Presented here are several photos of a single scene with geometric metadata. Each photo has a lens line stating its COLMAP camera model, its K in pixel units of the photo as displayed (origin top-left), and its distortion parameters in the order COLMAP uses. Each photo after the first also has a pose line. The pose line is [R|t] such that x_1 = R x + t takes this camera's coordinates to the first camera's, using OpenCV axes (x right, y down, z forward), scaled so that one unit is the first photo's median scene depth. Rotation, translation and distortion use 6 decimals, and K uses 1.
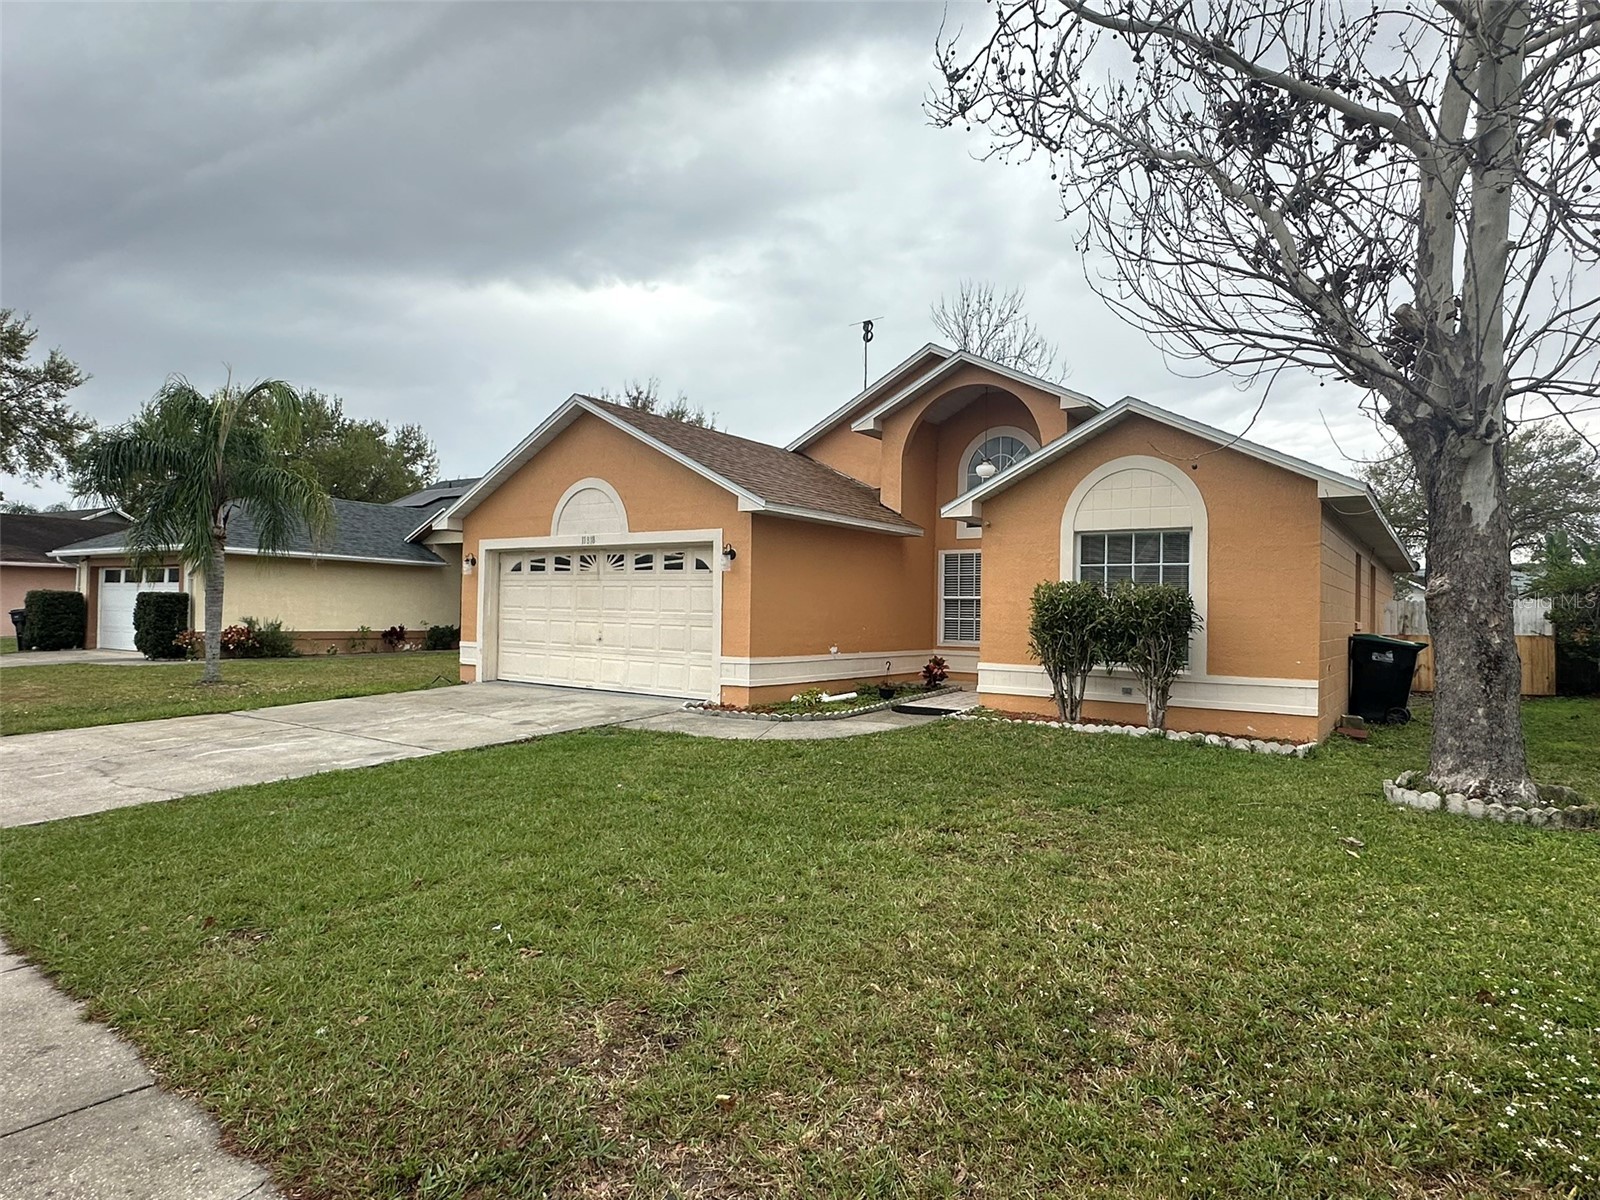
lens RADIAL K [[902.6, 0, 797.0], [0, 902.6, 599.6], [0, 0, 1]] dist [-0.000423, 0.000112]
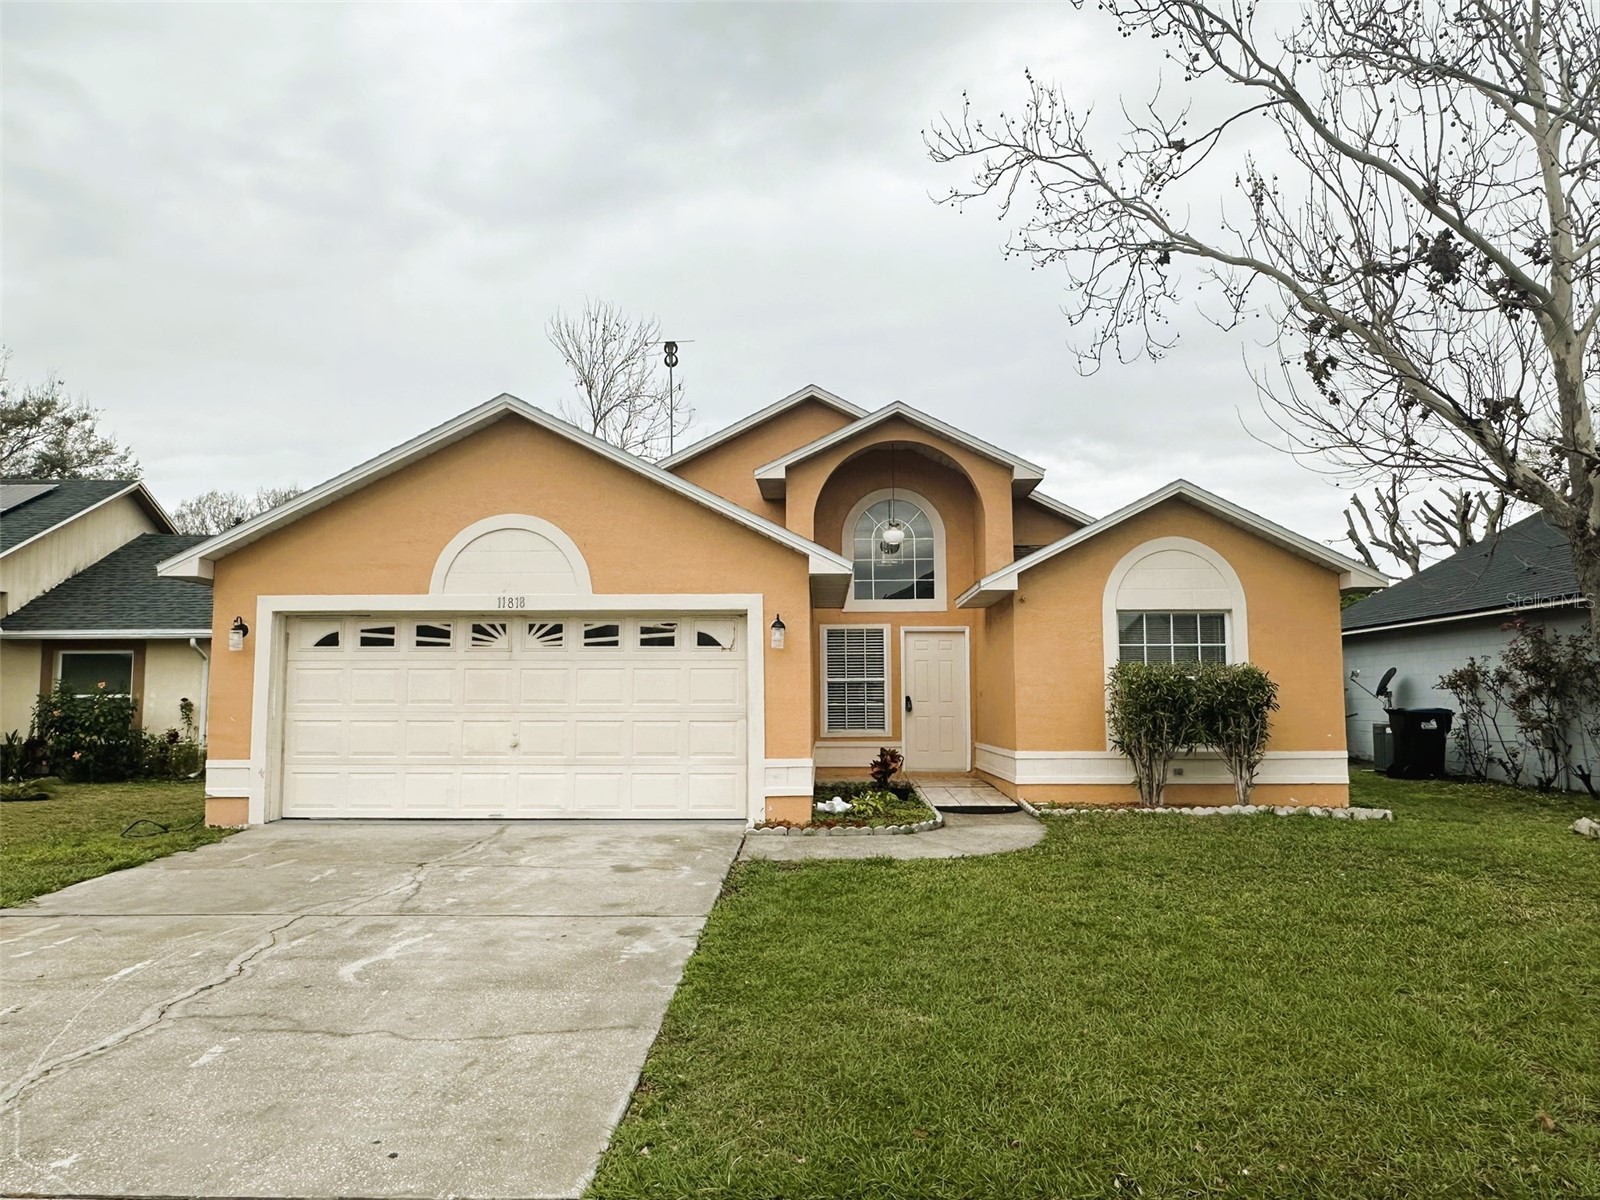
lens RADIAL K [[1100.5, 0, 800.8], [0, 1100.5, 605.0], [0, 0, 1]] dist [0.002918, -0.001780]
pose [[0.826870, 0.027814, 0.561705, -0.539558], [0.011312, 0.997752, -0.066058, -0.005481], [-0.562279, 0.060975, 0.824696, 0.181347]]
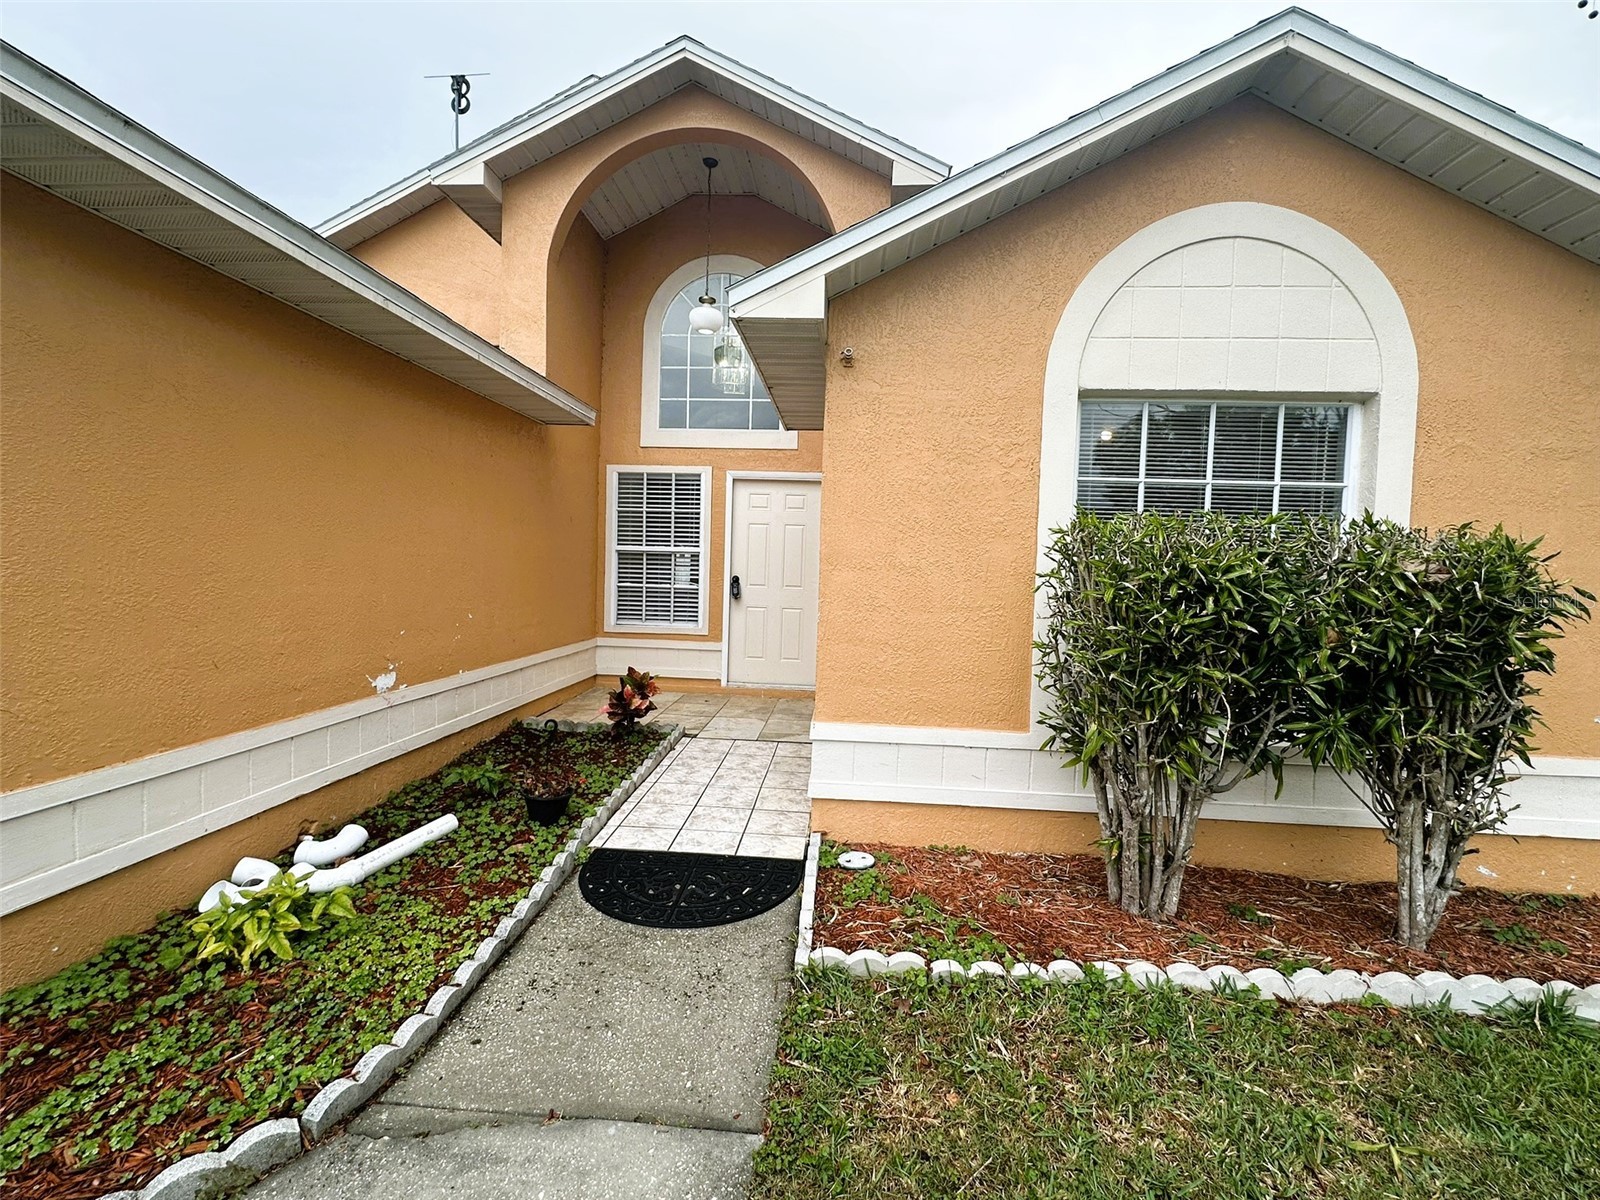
lens RADIAL K [[686.8, 0, 804.7], [0, 686.8, 604.0], [0, 0, 1]] dist [-0.008192, -0.000010]
pose [[0.851390, -0.020673, 0.524126, 0.041731], [-0.021175, 0.997054, 0.073723, -0.001792], [-0.524106, -0.073866, 0.848444, 0.679696]]
